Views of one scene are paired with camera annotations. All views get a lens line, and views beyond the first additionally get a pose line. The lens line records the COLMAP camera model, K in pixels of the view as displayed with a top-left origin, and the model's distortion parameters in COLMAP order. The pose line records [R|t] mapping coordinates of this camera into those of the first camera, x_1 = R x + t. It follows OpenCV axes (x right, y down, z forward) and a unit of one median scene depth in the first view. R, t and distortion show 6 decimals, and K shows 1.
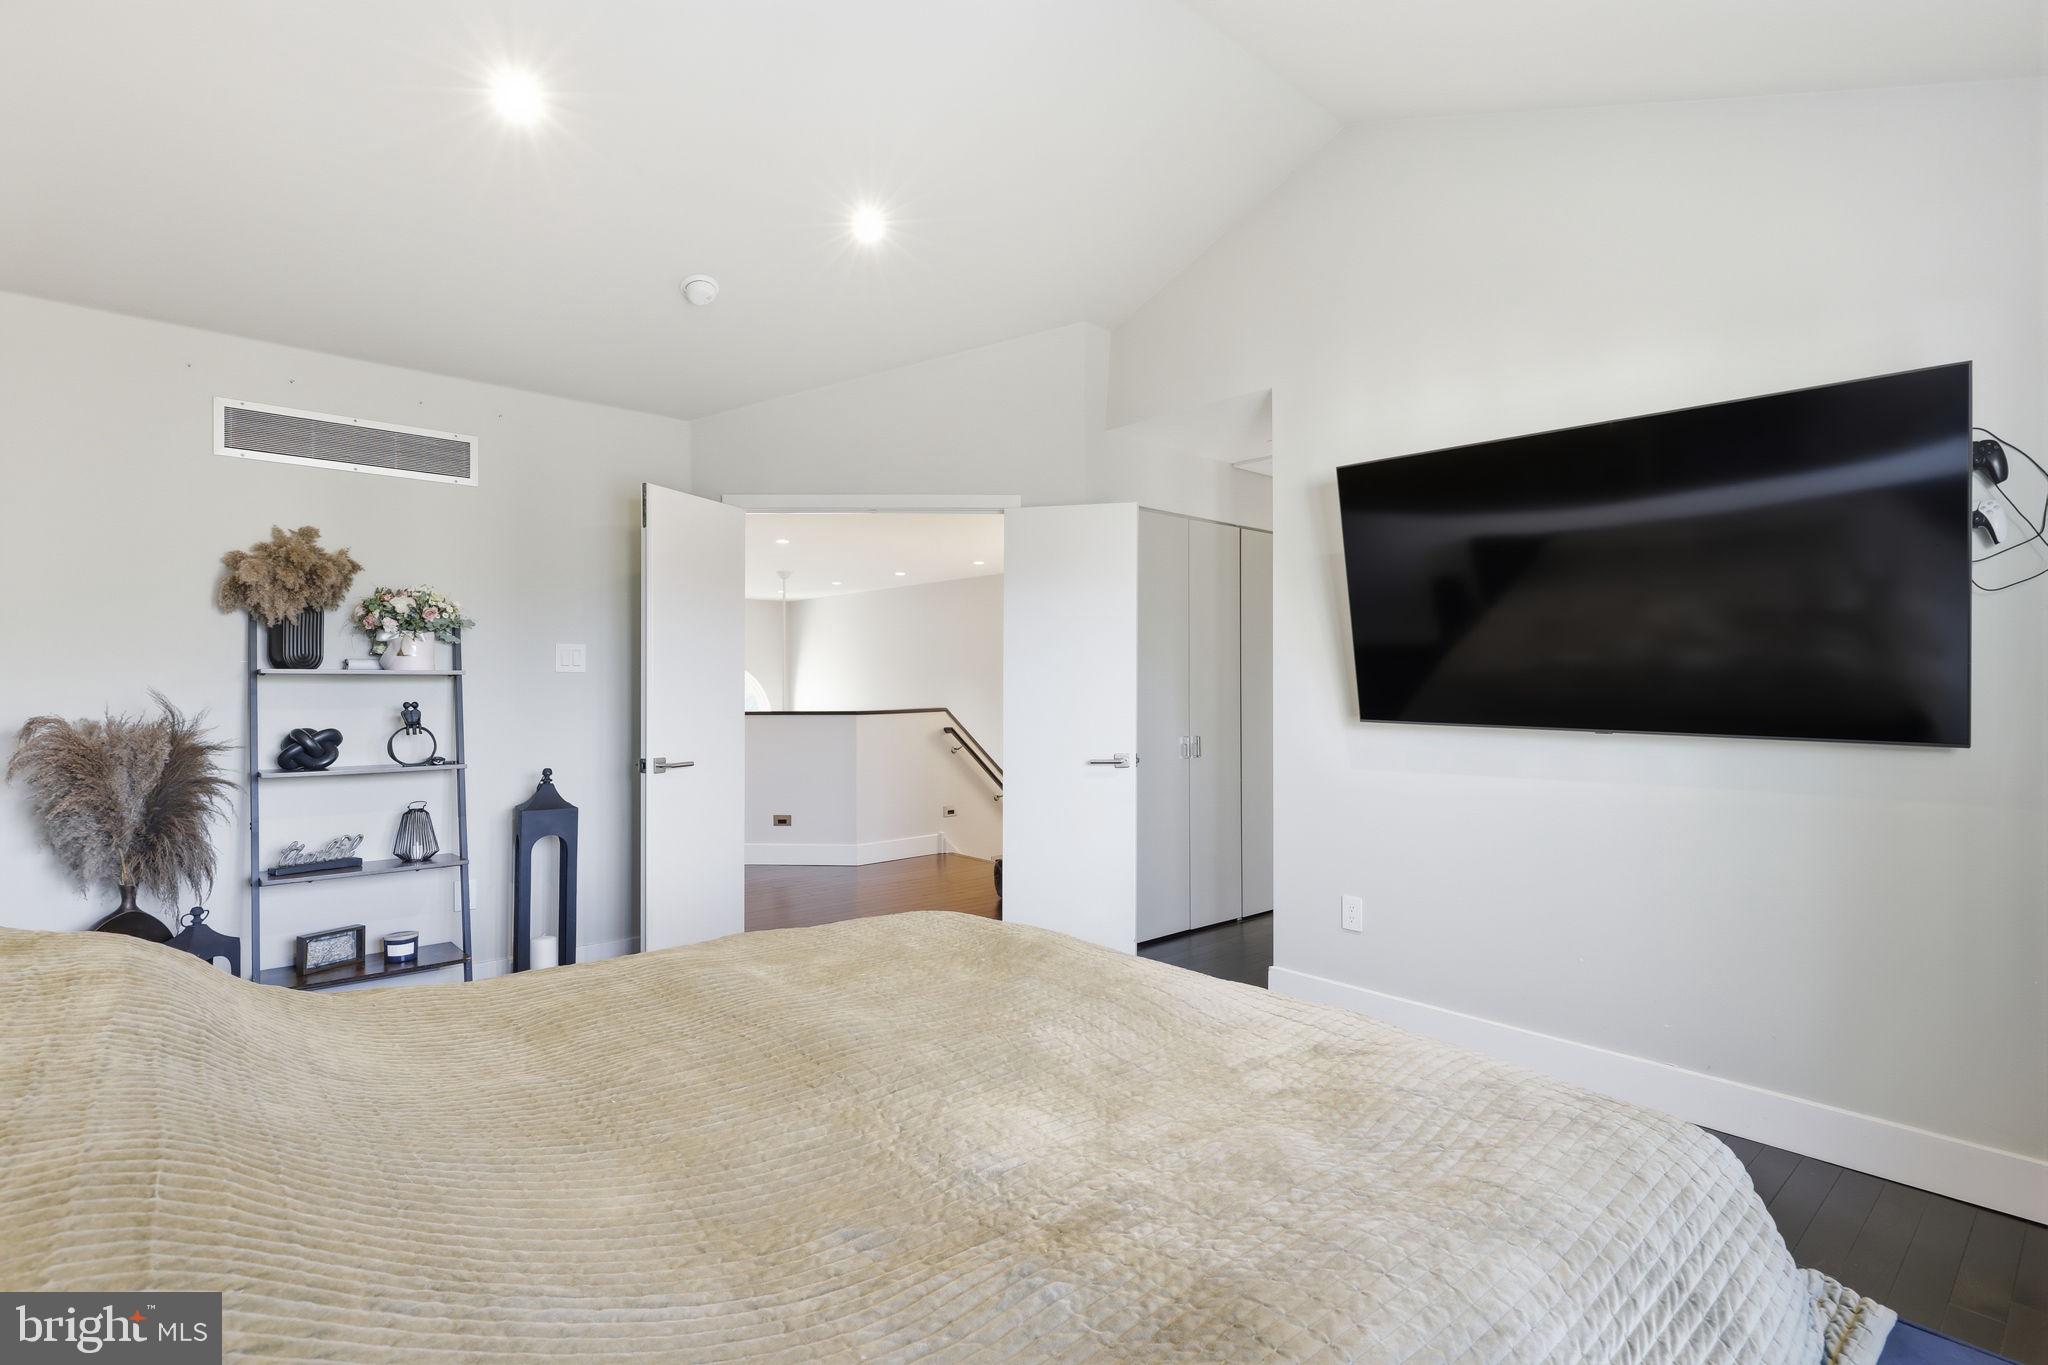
lens RADIAL K [[997.9, 0, 1021.5], [0, 997.9, 682.3], [0, 0, 1]] dist [-0.000075, -0.000001]
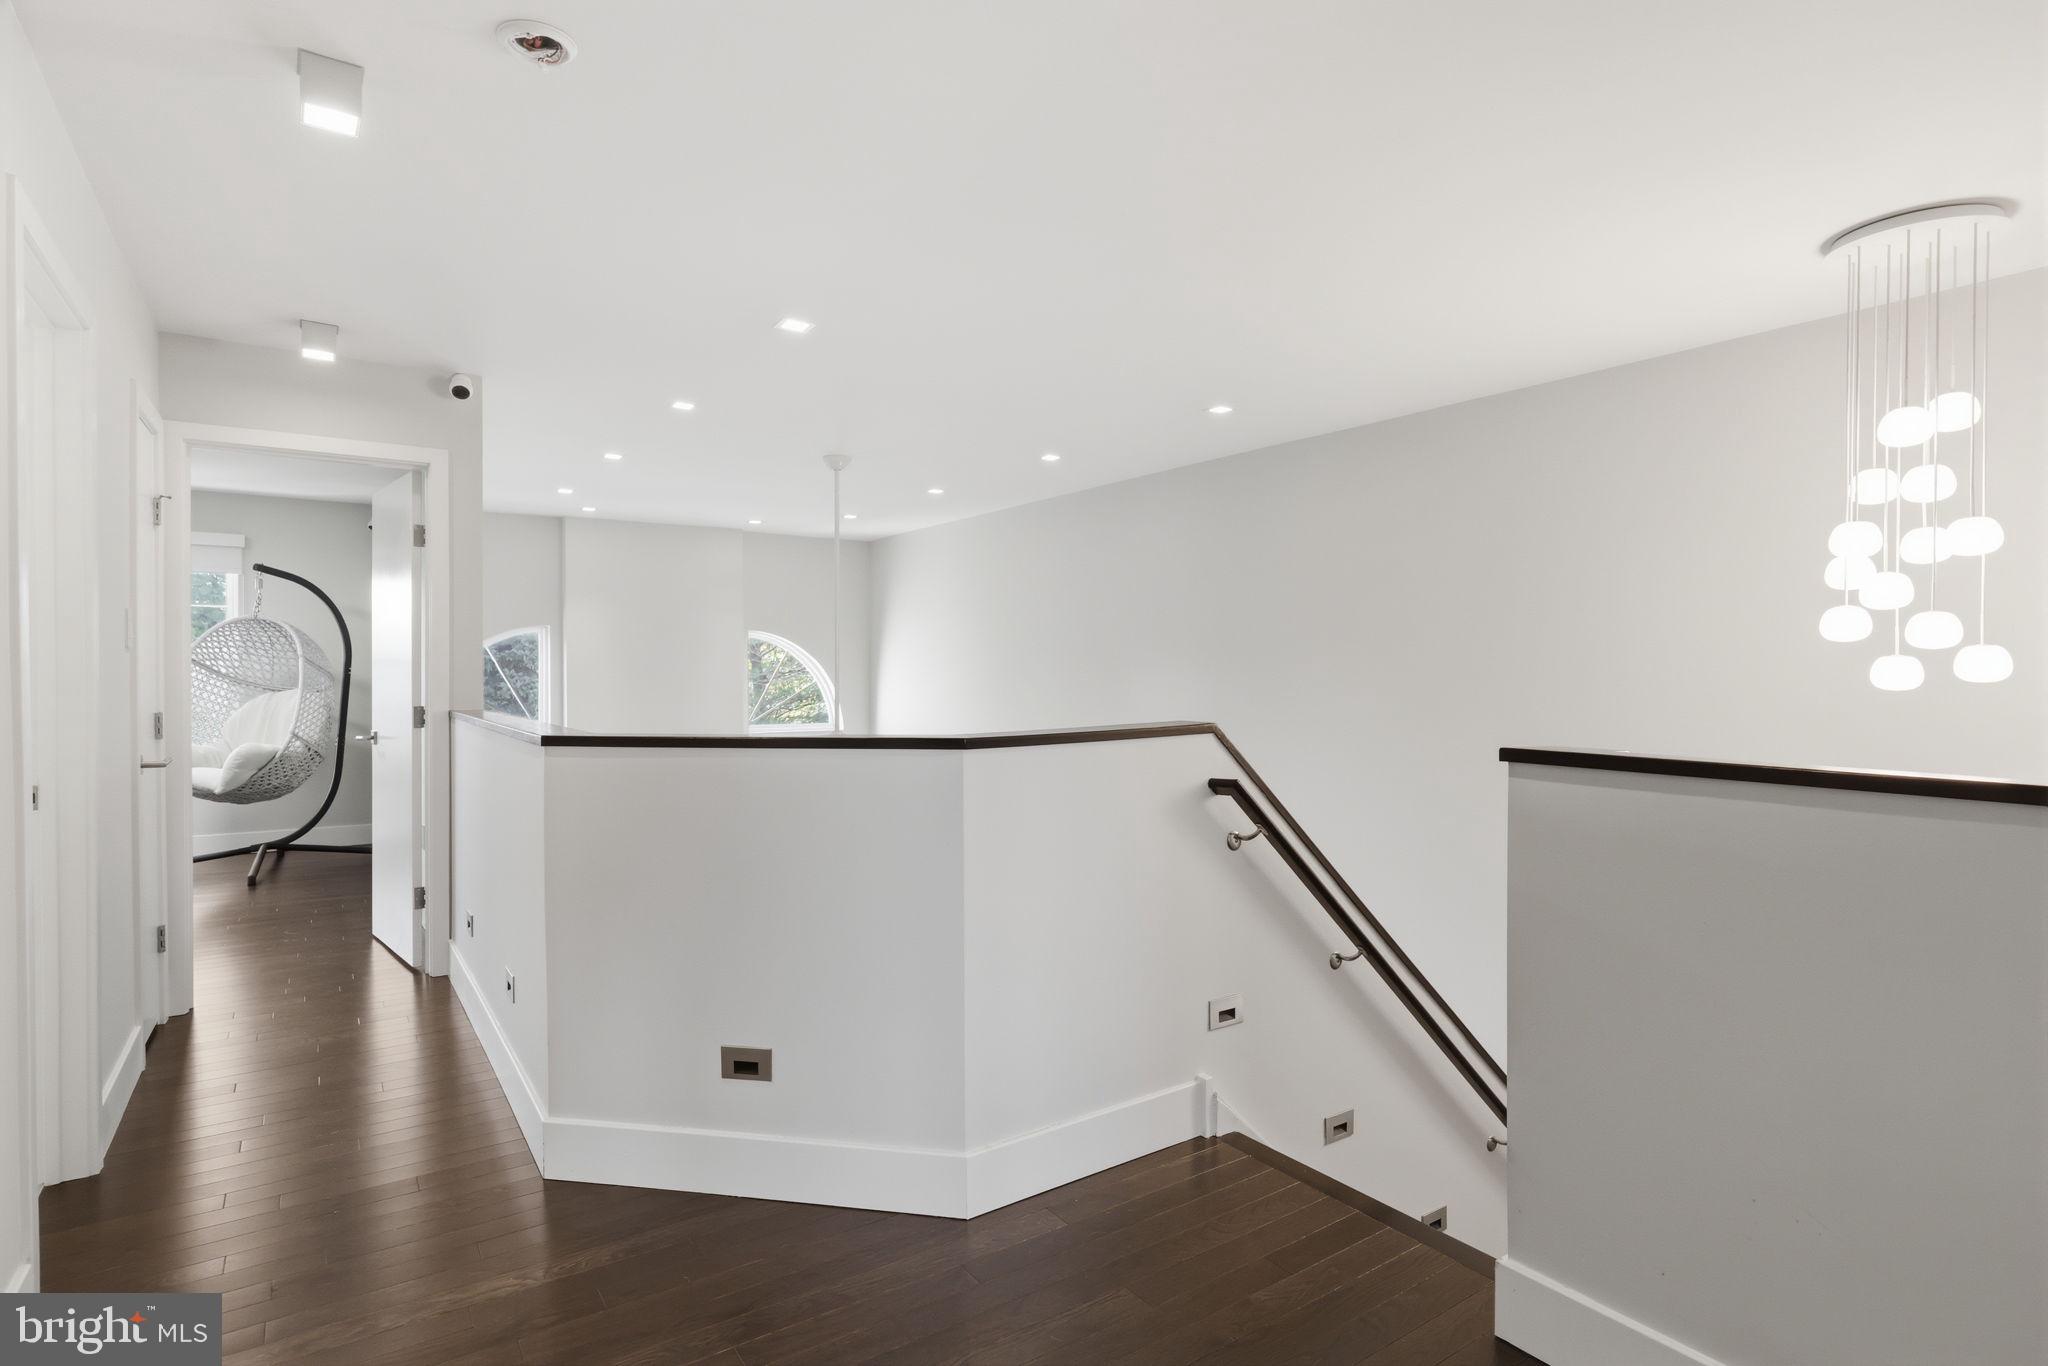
lens RADIAL K [[997.9, 0, 1024.3], [0, 997.9, 682.6], [0, 0, 1]] dist [-0.000075, -0.000001]
pose [[0.993524, -0.001346, -0.113613, -0.102730], [0.002751, 0.999922, 0.012208, 0.006527], [0.113588, -0.012441, 0.993450, 0.640654]]
